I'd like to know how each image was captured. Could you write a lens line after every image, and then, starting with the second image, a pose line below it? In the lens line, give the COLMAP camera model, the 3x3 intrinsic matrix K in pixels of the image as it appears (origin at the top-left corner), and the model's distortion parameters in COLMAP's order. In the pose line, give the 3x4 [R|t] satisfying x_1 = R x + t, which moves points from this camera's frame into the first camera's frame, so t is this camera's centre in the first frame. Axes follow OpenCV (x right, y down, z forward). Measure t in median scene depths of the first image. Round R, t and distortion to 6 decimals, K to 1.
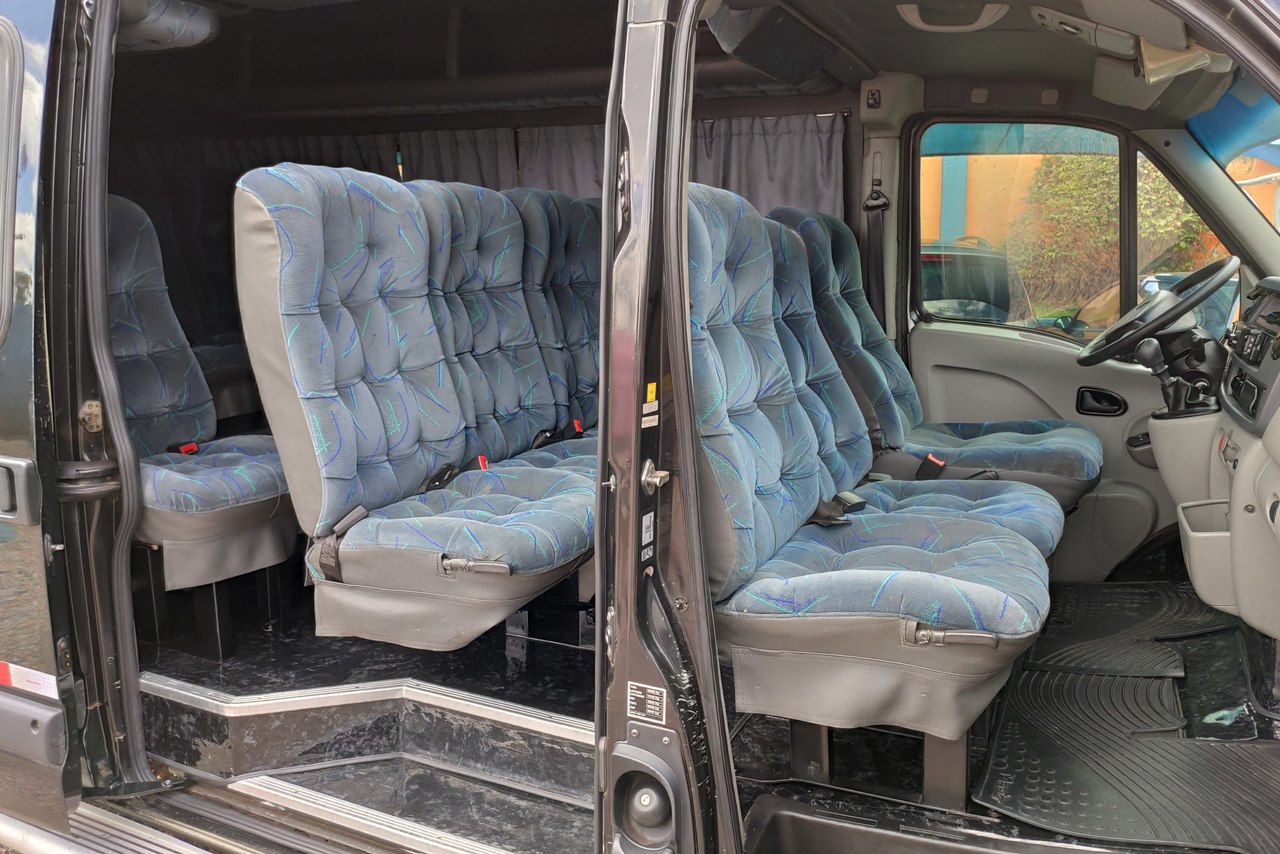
lens RADIAL K [[971.1, 0, 640.4], [0, 971.1, 422.6], [0, 0, 1]] dist [0.072366, -0.116560]
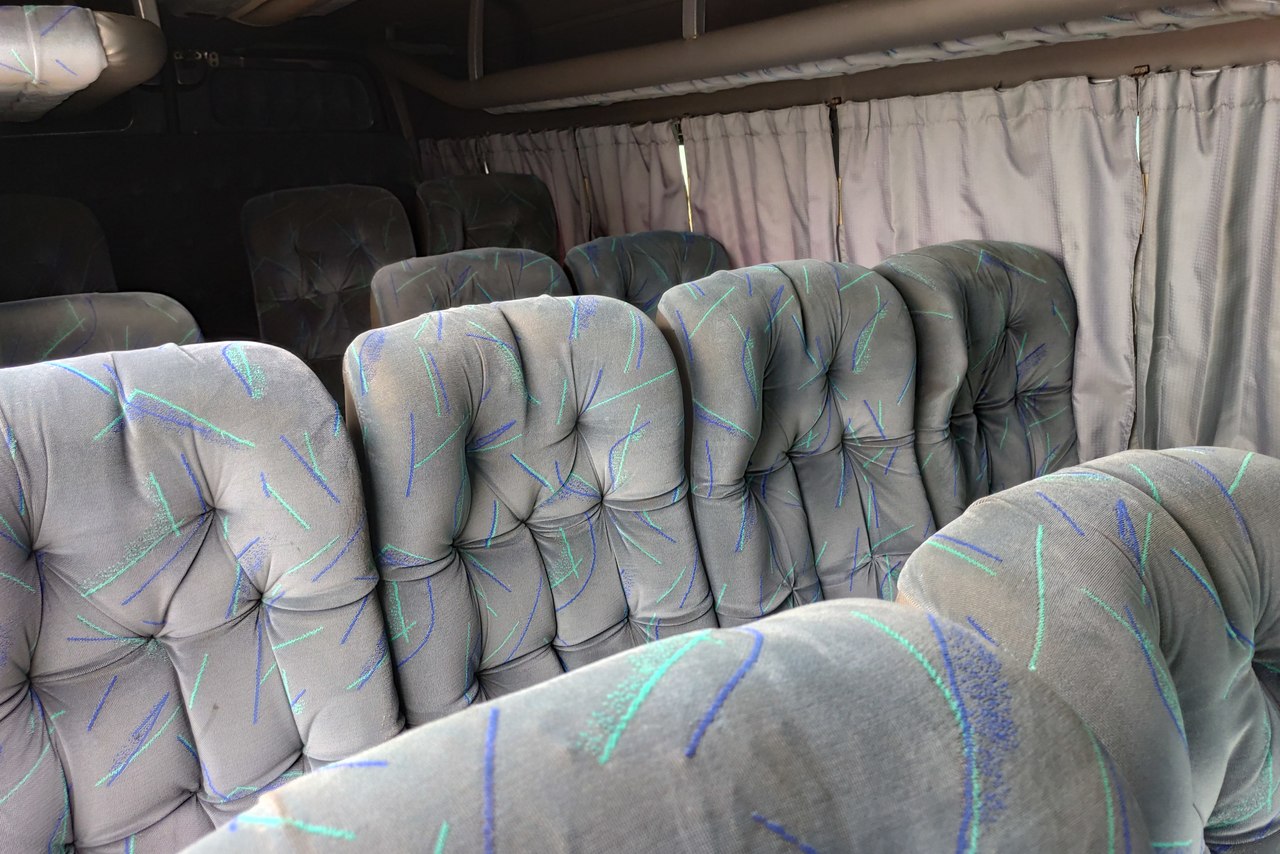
lens RADIAL K [[971.1, 0, 640.4], [0, 971.1, 422.6], [0, 0, 1]] dist [0.072366, -0.116560]
pose [[0.866486, 0.082645, -0.492313, 0.092145], [-0.036724, 0.994081, 0.102242, -0.216451], [0.497849, -0.070512, 0.864393, 0.551271]]
